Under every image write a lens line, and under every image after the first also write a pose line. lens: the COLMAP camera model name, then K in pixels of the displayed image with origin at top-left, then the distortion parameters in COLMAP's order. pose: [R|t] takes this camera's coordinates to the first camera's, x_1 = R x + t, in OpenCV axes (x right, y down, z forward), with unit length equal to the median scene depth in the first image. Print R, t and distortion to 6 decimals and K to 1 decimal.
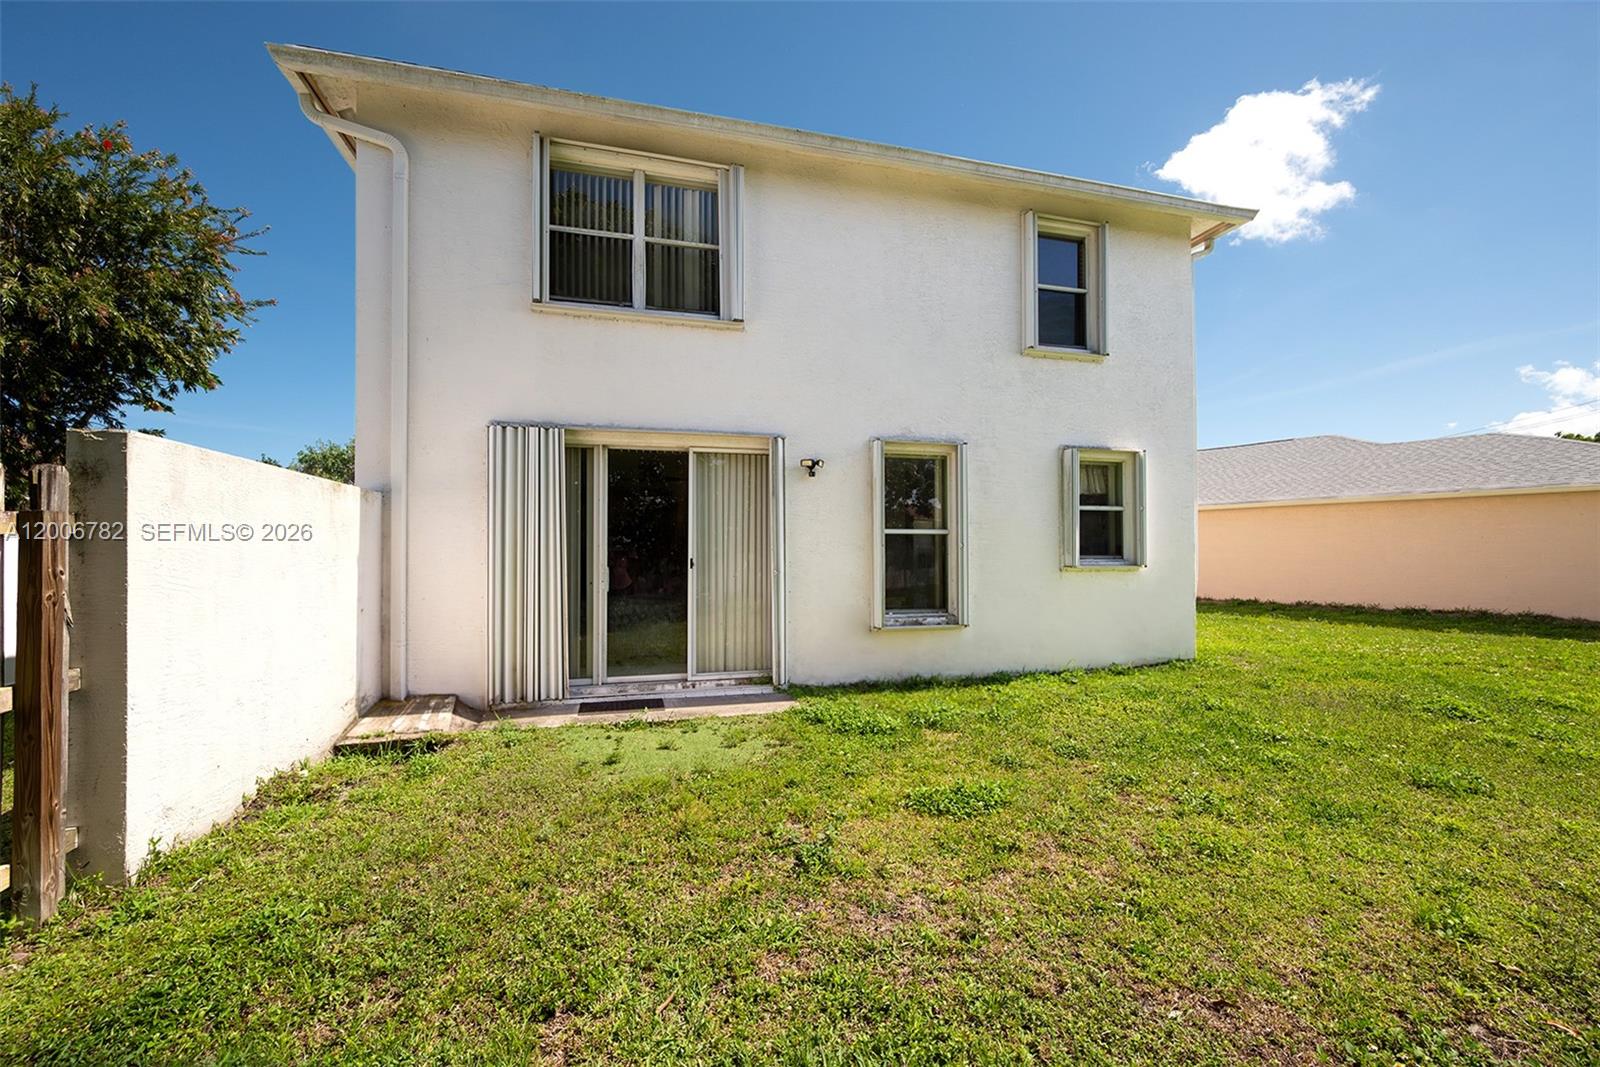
lens RADIAL K [[629.0, 0, 800.2], [0, 629.0, 535.9], [0, 0, 1]] dist [-0.004171, -0.000108]
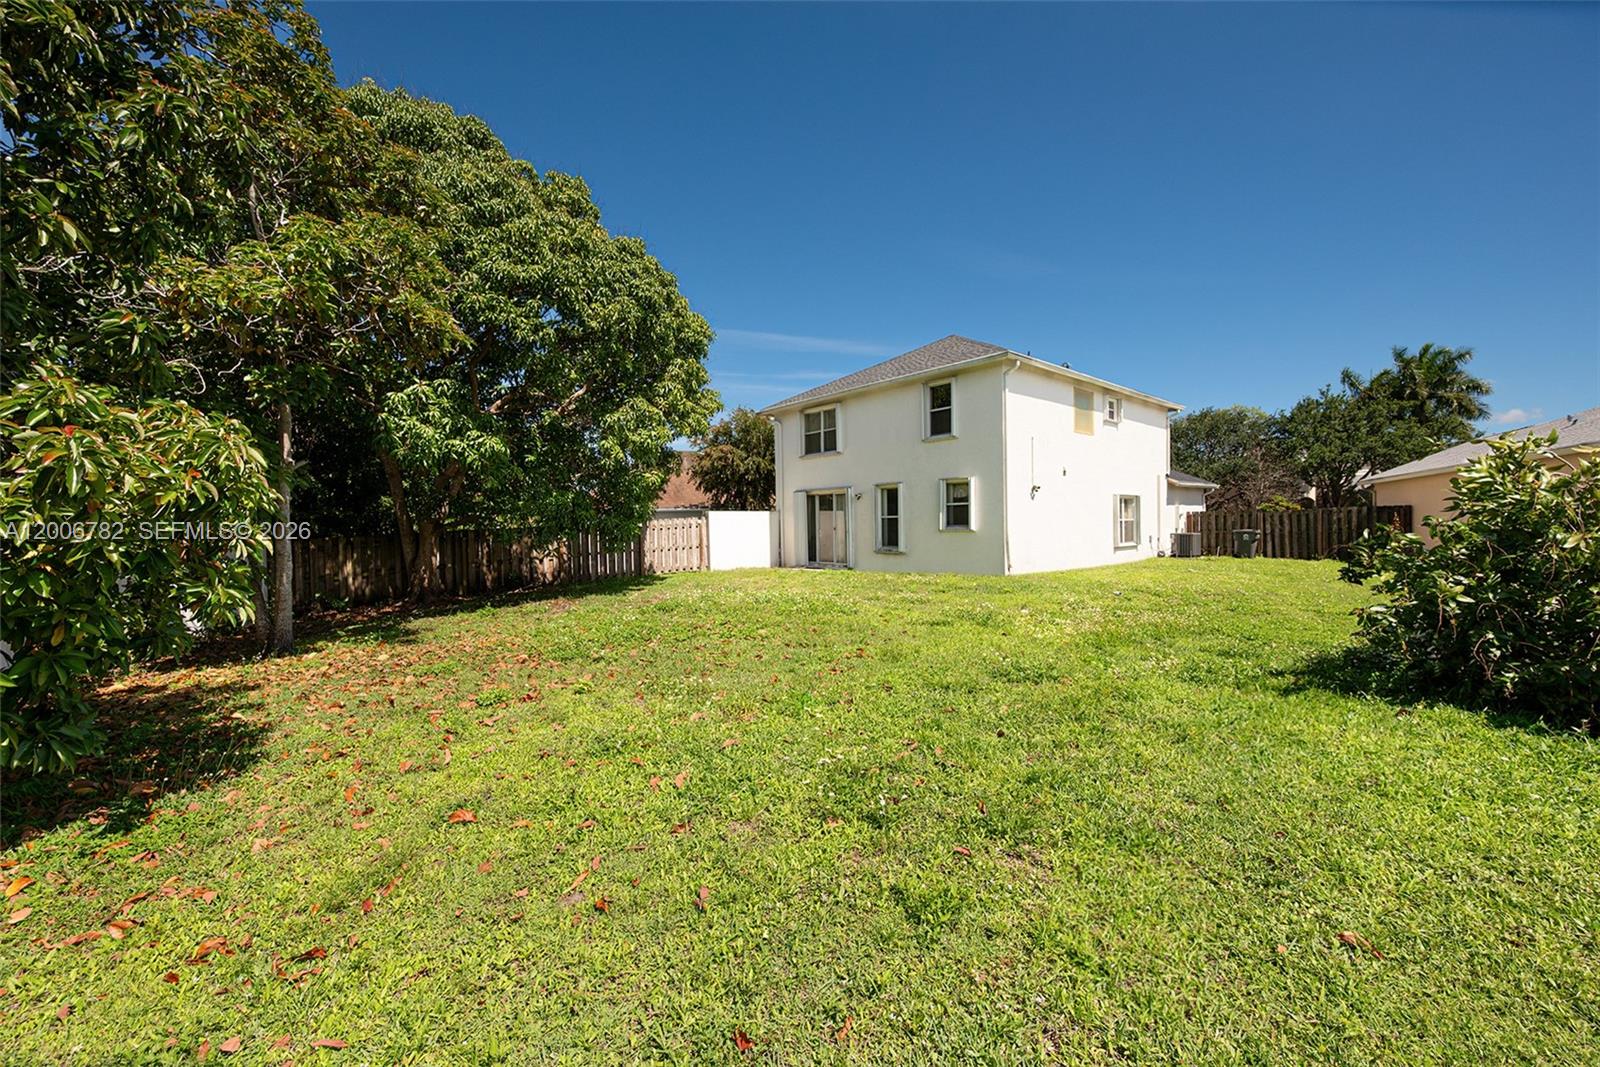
lens RADIAL K [[629.0, 0, 800.5], [0, 629.0, 532.6], [0, 0, 1]] dist [-0.004171, -0.000108]
pose [[0.413339, -0.001315, -0.910576, 2.430813], [0.020686, 0.999754, 0.007946, 0.026412], [0.910342, -0.022121, 0.413265, -0.430278]]
